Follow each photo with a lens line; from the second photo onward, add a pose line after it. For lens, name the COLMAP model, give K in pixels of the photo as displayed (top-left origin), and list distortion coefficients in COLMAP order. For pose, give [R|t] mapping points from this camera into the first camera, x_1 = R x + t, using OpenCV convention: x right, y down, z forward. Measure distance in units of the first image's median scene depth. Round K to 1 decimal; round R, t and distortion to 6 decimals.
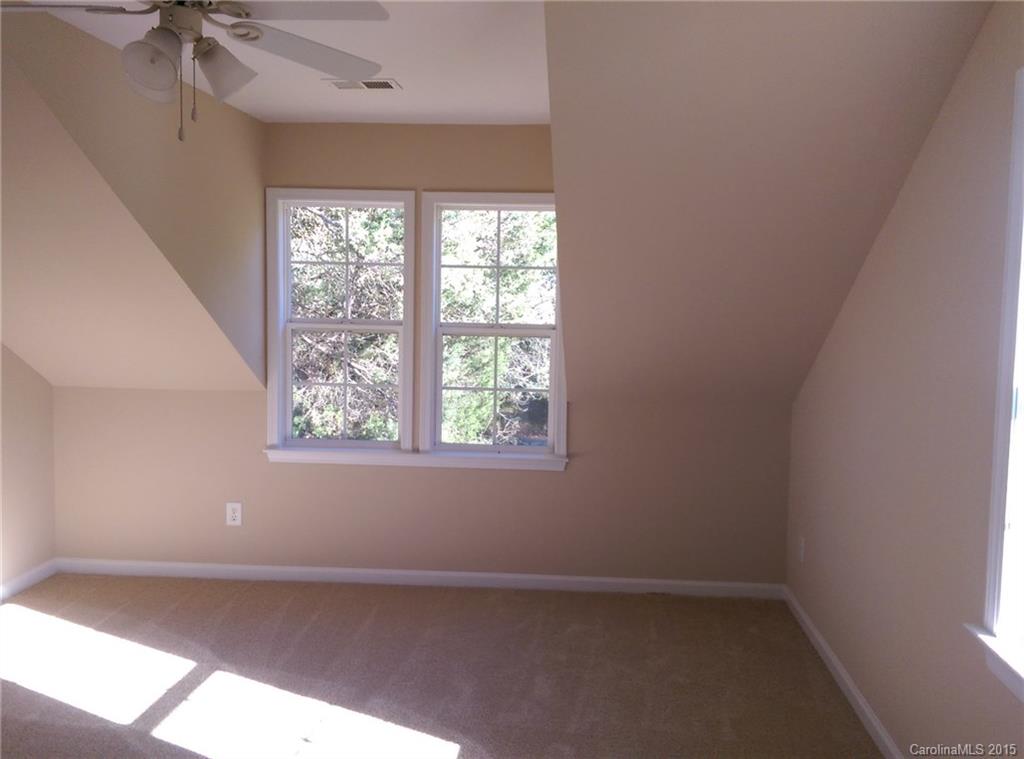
lens RADIAL K [[959.9, 0, 512.0], [0, 959.9, 379.5], [0, 0, 1]] dist [0.113167, -0.266089]
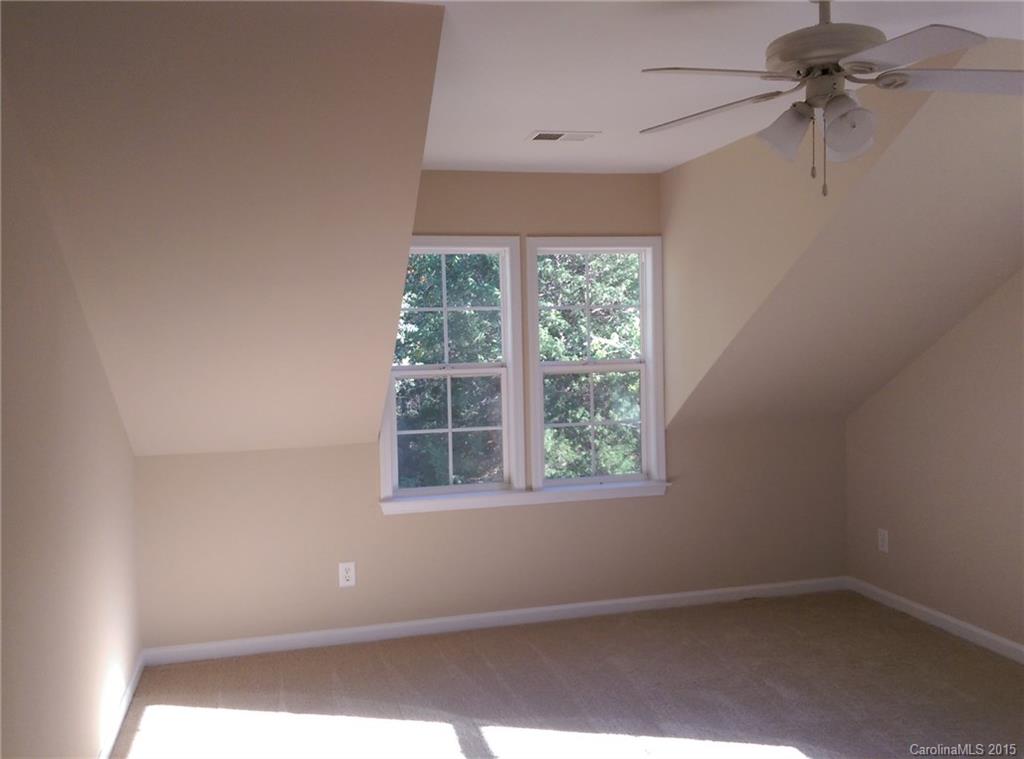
lens RADIAL K [[936.1, 0, 512.0], [0, 936.1, 379.5], [0, 0, 1]] dist [0.093284, -0.149876]
pose [[0.945135, -0.057983, 0.321495, -0.435536], [0.074094, 0.996523, -0.038095, -0.005016], [-0.318168, 0.059826, 0.946145, 0.060470]]
